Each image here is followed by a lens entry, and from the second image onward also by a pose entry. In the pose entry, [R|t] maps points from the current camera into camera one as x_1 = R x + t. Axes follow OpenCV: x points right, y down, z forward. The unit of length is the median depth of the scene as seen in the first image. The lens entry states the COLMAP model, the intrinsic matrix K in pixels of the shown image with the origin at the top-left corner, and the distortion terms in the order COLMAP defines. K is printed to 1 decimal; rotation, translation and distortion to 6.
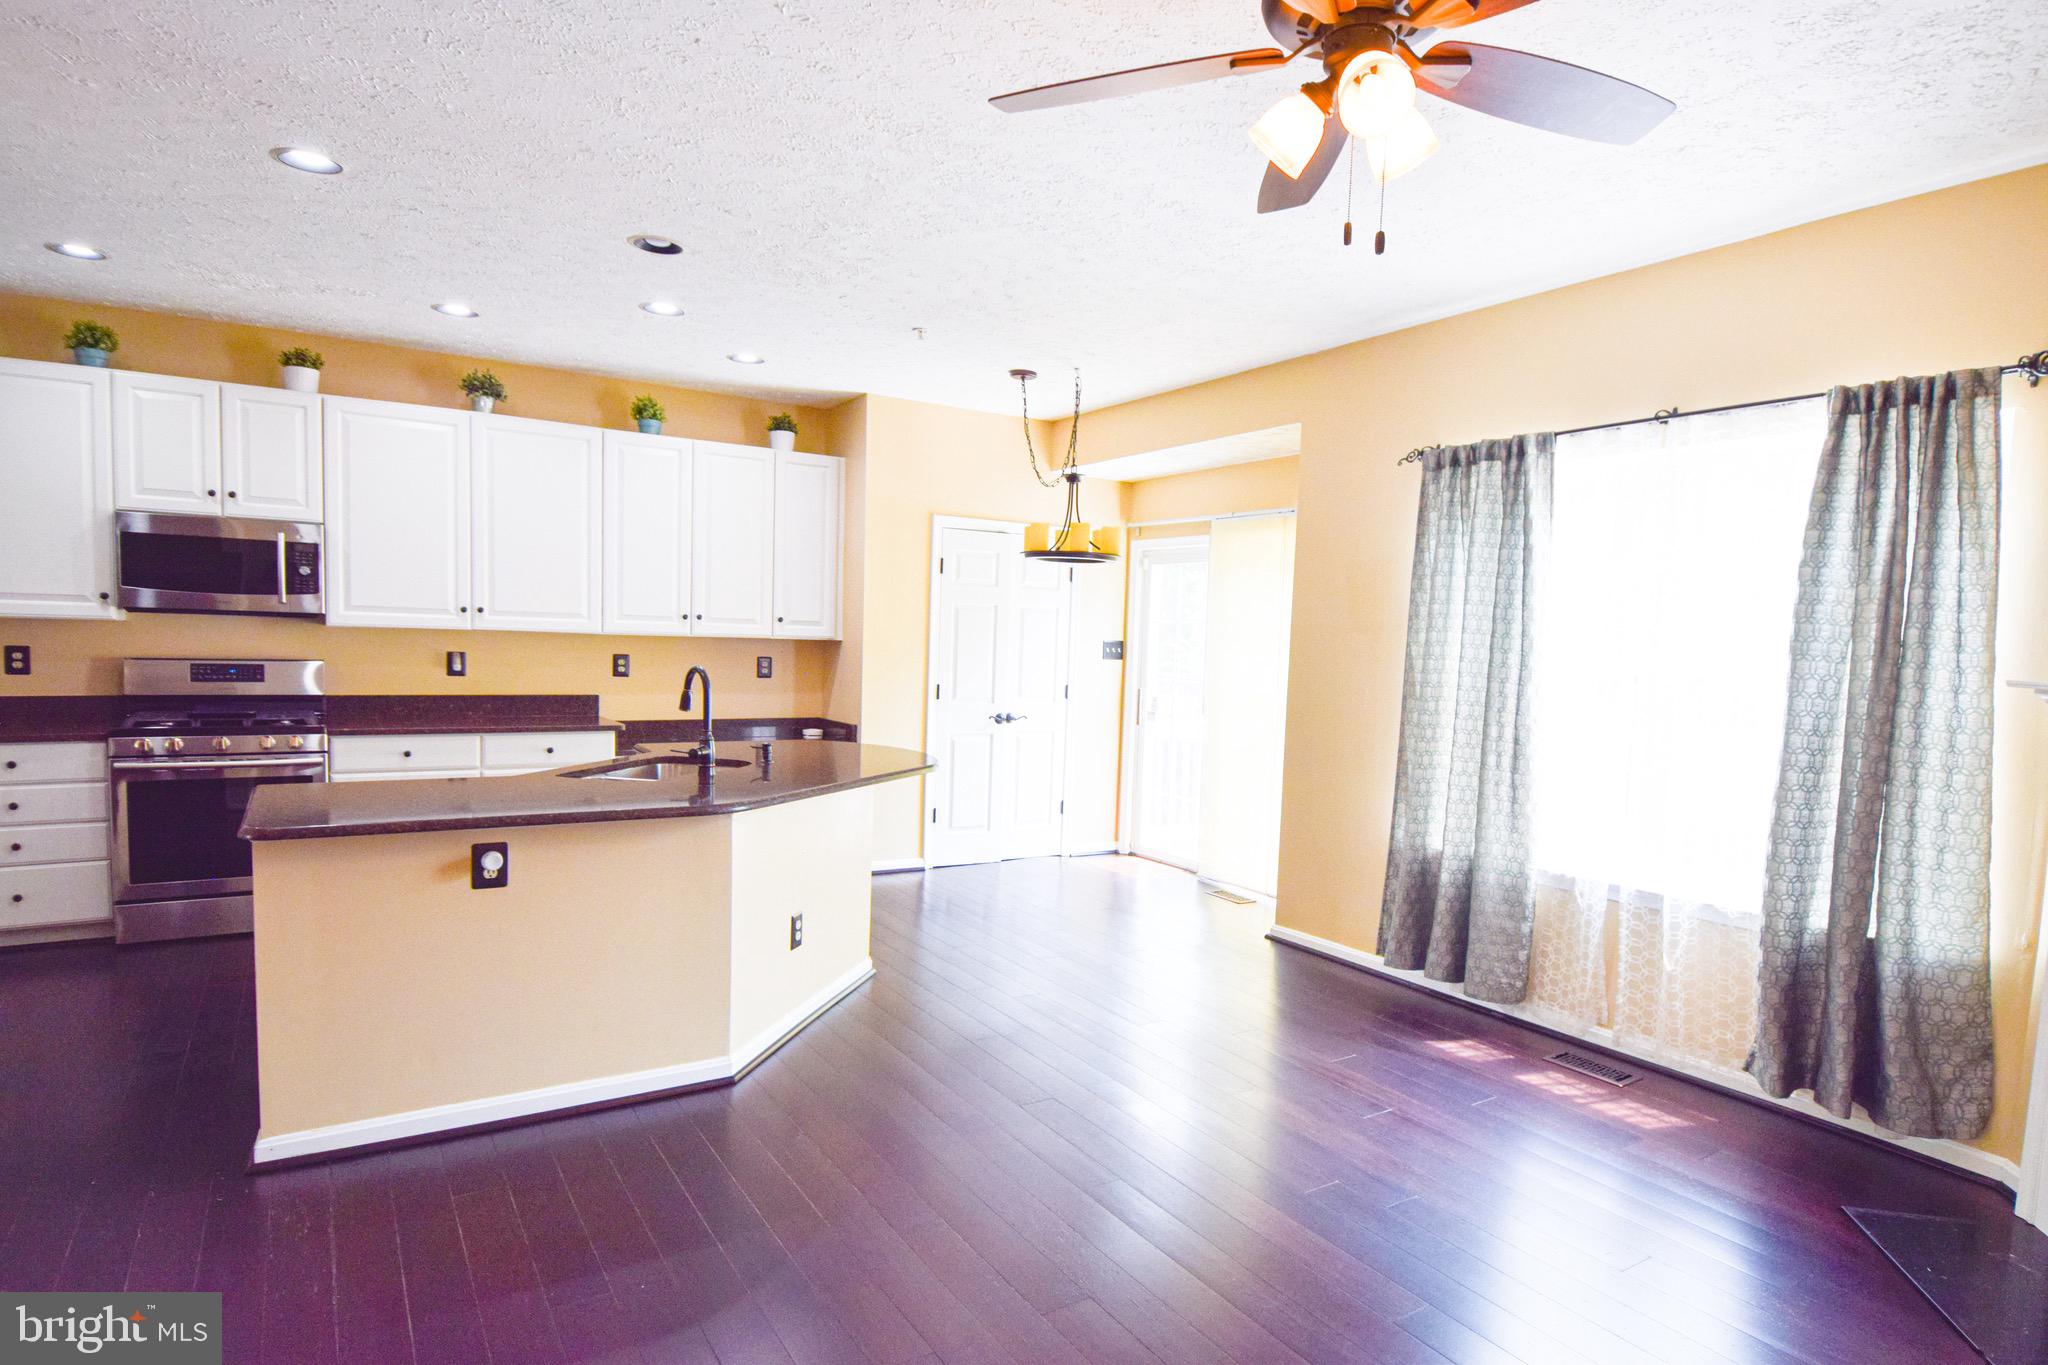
lens RADIAL K [[1108.4, 0, 1040.5], [0, 1108.4, 721.3], [0, 0, 1]] dist [-0.000457, -0.012575]
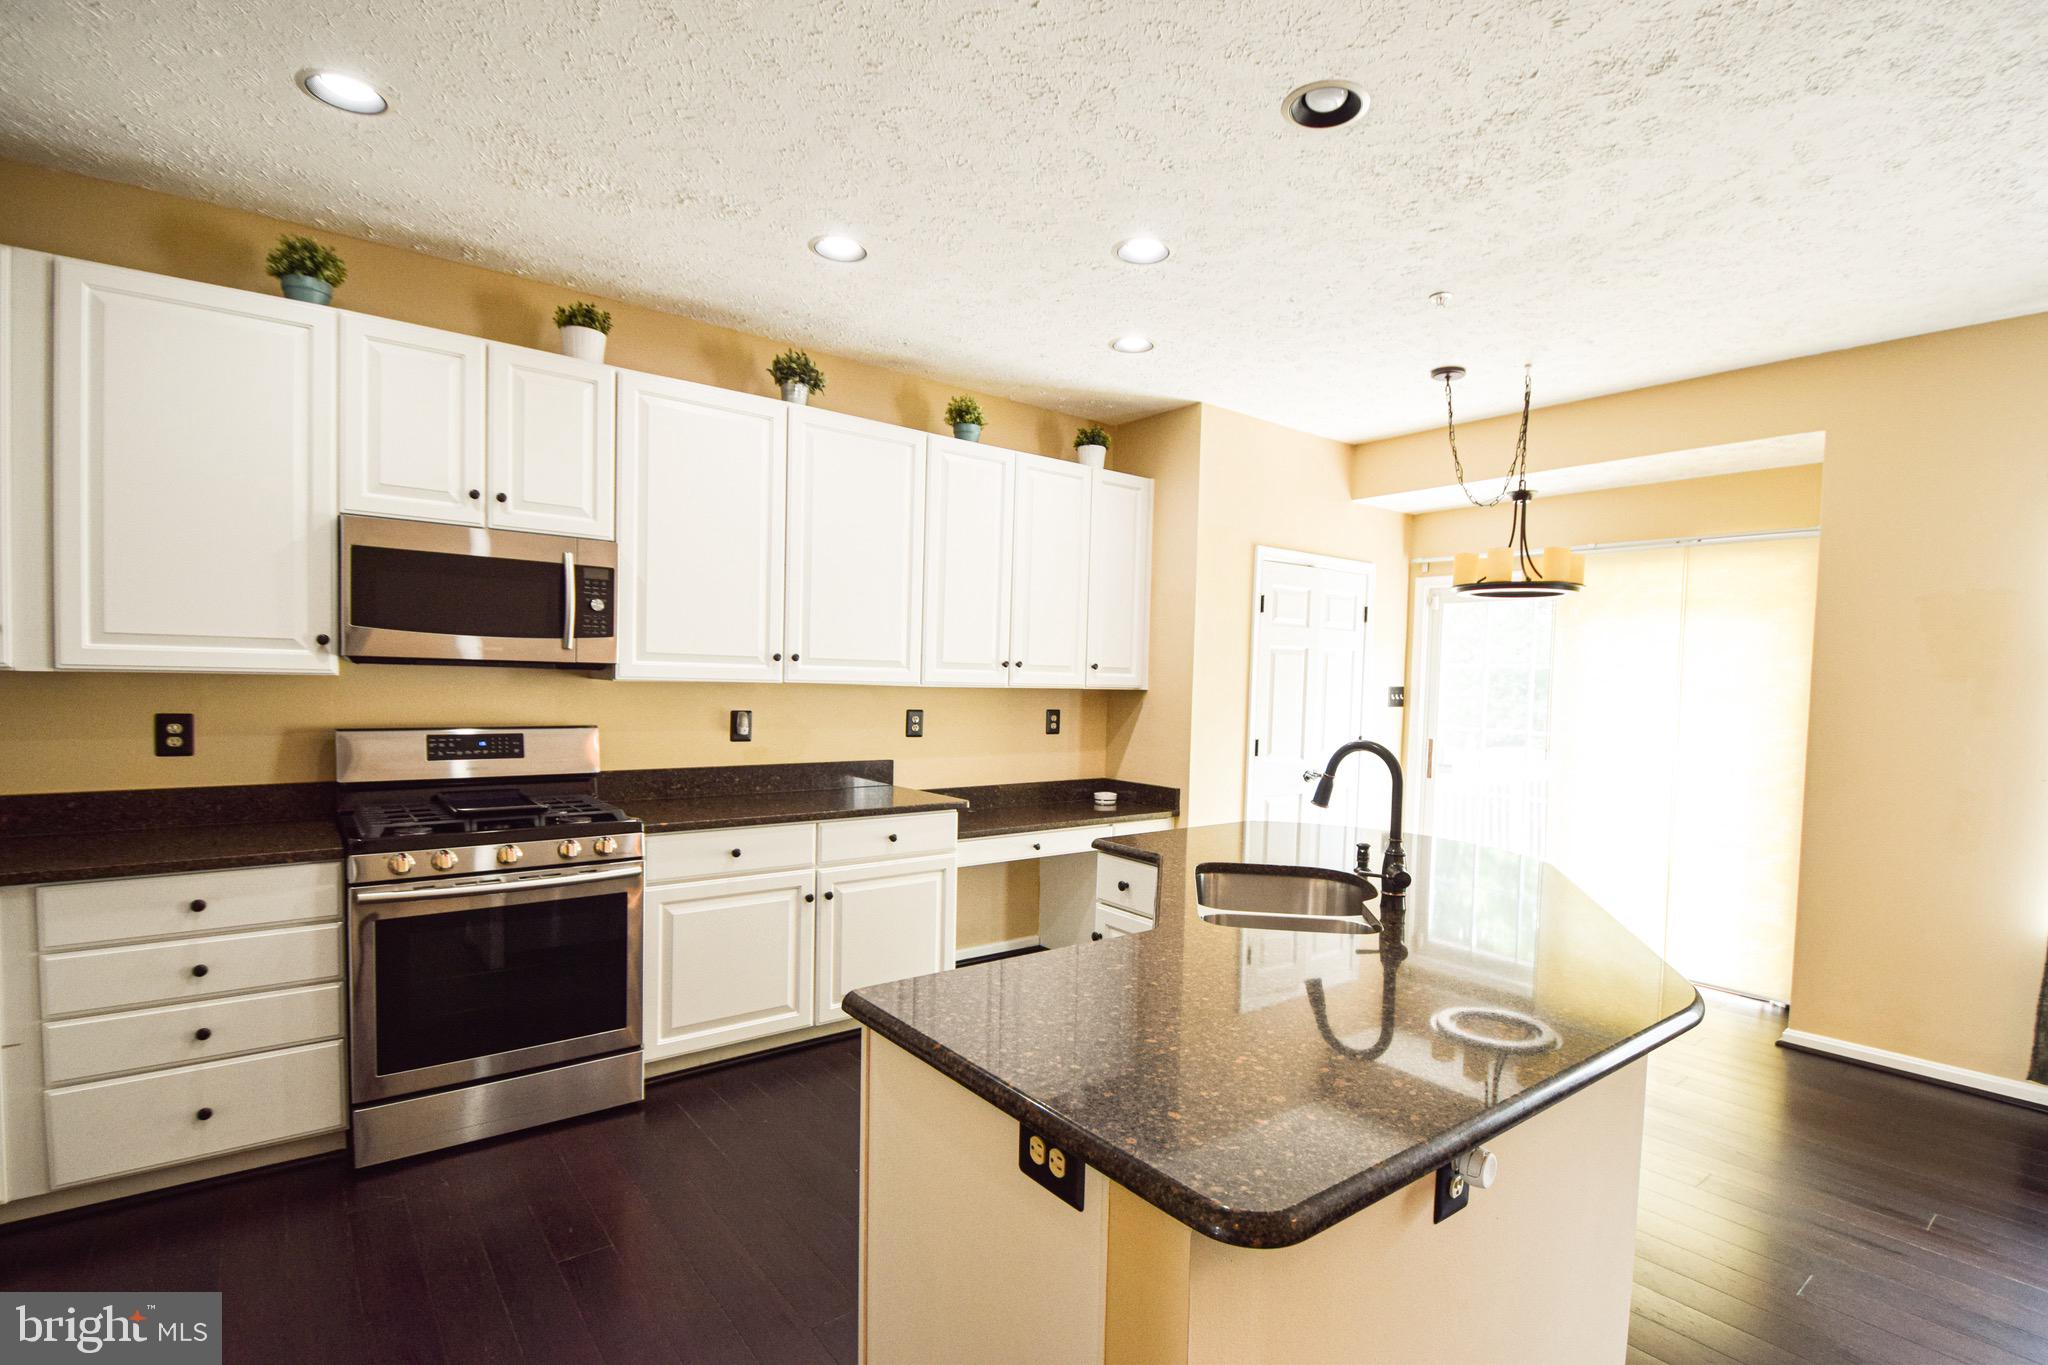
lens RADIAL K [[944.2, 0, 1026.6], [0, 944.2, 720.1], [0, 0, 1]] dist [0.010516, -0.018898]
pose [[0.995789, -0.012527, 0.090819, -0.437662], [0.015244, 0.999455, -0.029289, -0.037816], [-0.090403, 0.030550, 0.995437, 0.355145]]
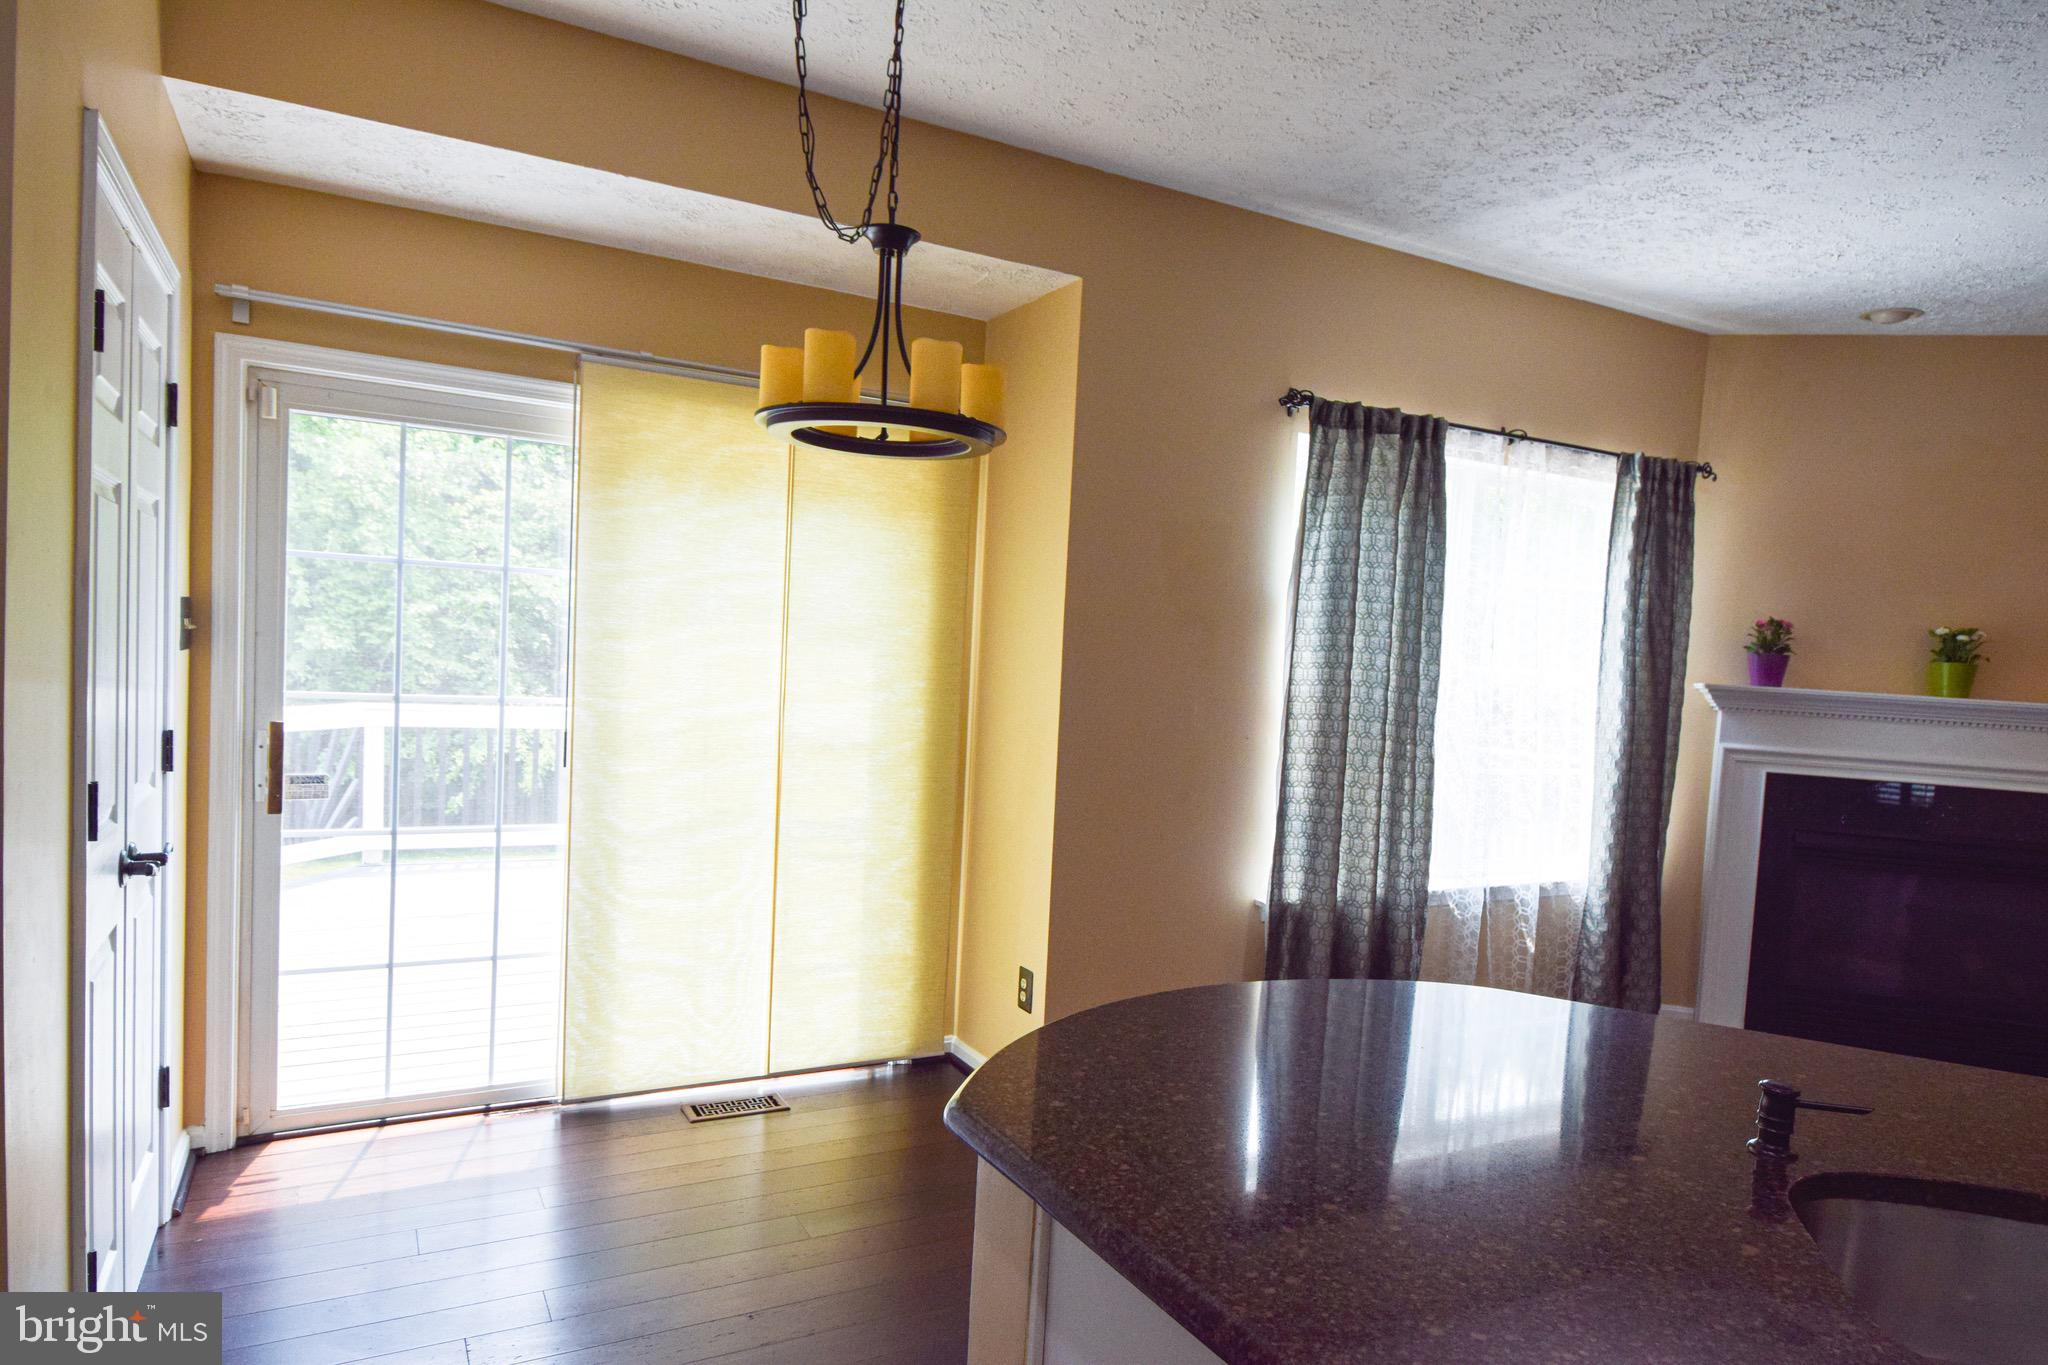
lens RADIAL K [[1211.0, 0, 1025.0], [0, 1211.0, 709.1], [0, 0, 1]] dist [0.002448, 0.000359]
pose [[0.071542, -0.087319, 0.993608, -0.447988], [0.022757, 0.996044, 0.085895, -0.090364], [-0.997178, 0.016466, 0.073246, 0.980996]]
